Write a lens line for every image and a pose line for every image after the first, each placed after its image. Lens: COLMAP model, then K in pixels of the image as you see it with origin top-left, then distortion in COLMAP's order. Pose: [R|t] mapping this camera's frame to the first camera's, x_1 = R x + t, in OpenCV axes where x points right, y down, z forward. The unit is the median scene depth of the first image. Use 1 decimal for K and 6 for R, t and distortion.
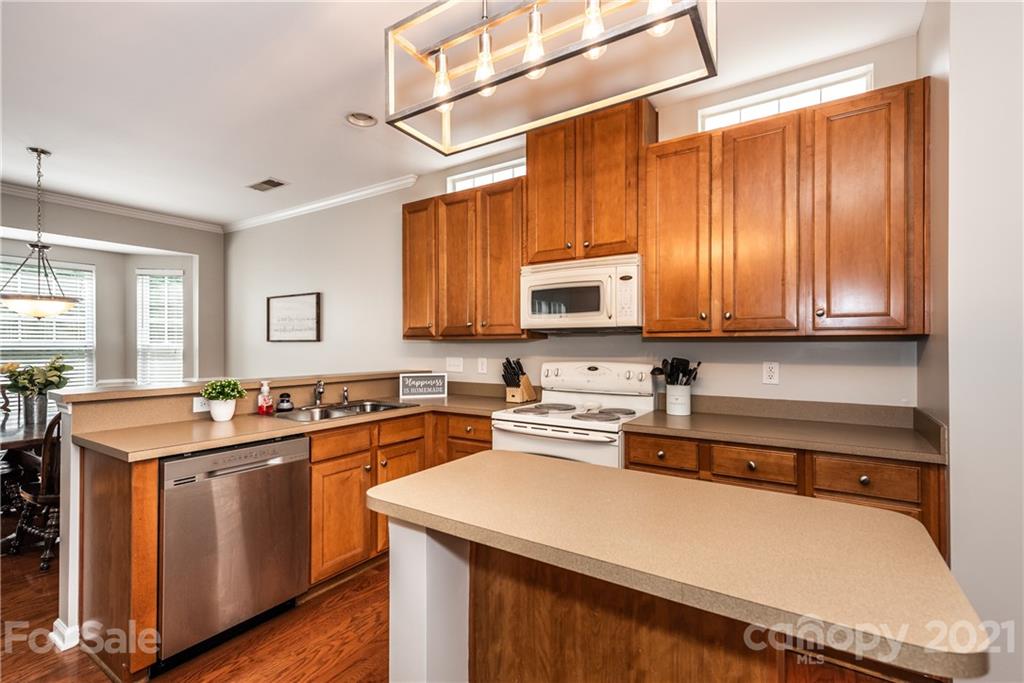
lens RADIAL K [[455.6, 0, 512.0], [0, 455.6, 341.5], [0, 0, 1]] dist [0.016084, -0.000187]
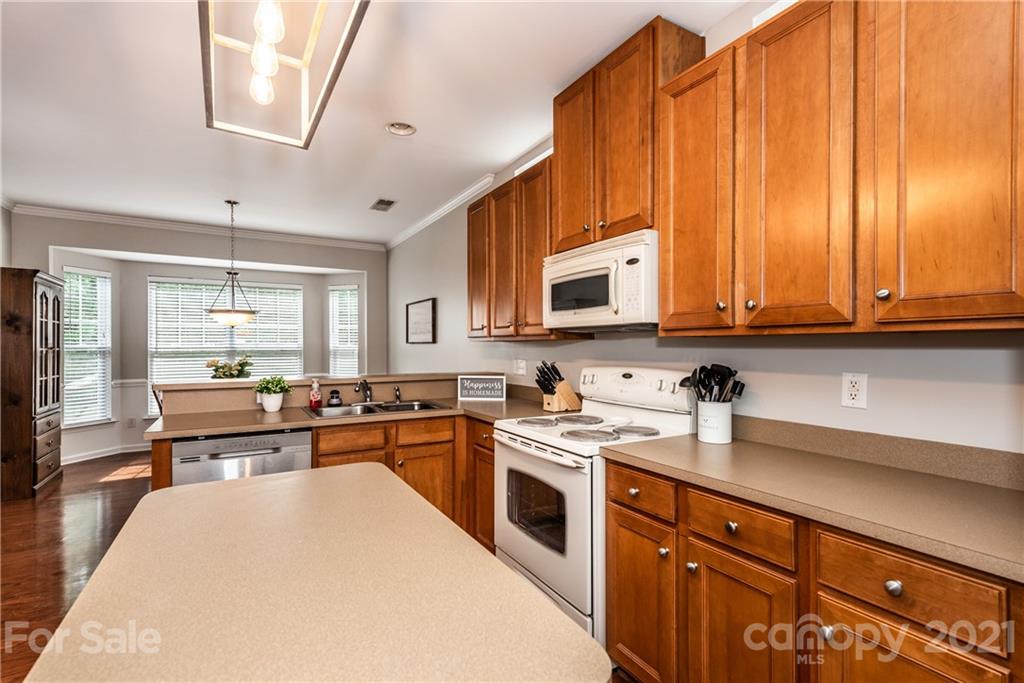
lens RADIAL K [[459.7, 0, 513.2], [0, 459.7, 344.3], [0, 0, 1]] dist [0.016620, 0.000005]
pose [[0.899058, -0.002158, -0.437825, 0.361290], [0.003712, 0.999989, 0.002693, 0.000225], [0.437815, -0.004046, 0.899056, 0.173389]]
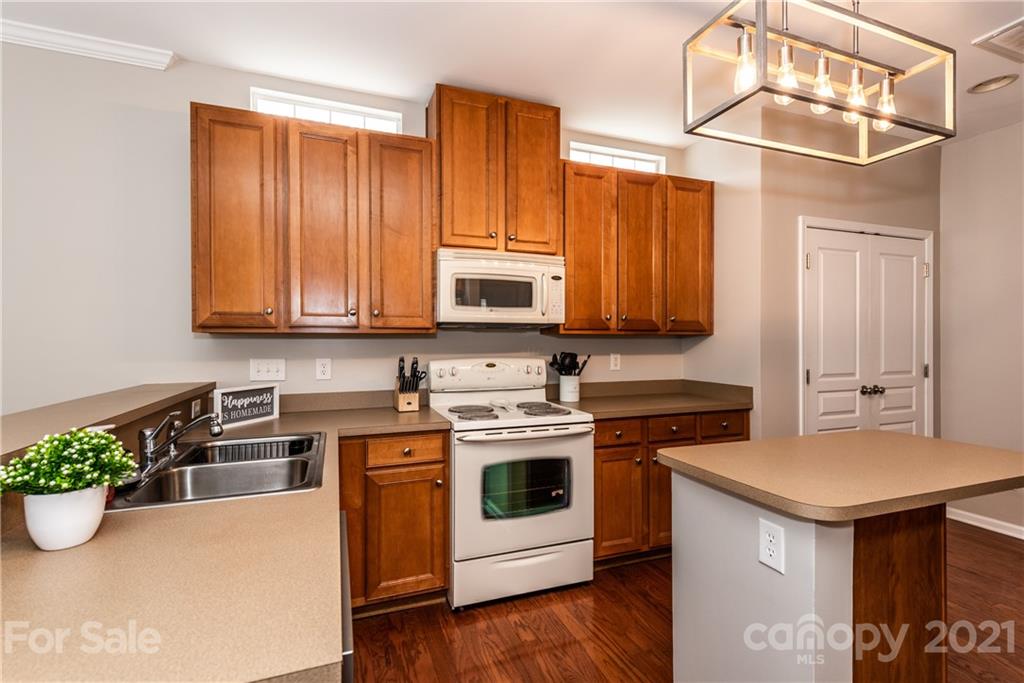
lens RADIAL K [[460.3, 0, 508.6], [0, 460.3, 341.9], [0, 0, 1]] dist [0.003659, 0.000203]
pose [[0.594429, -0.002892, 0.804143, -0.598391], [-0.005571, 0.999955, 0.007714, 0.001930], [-0.804129, -0.009066, 0.594386, 0.395985]]
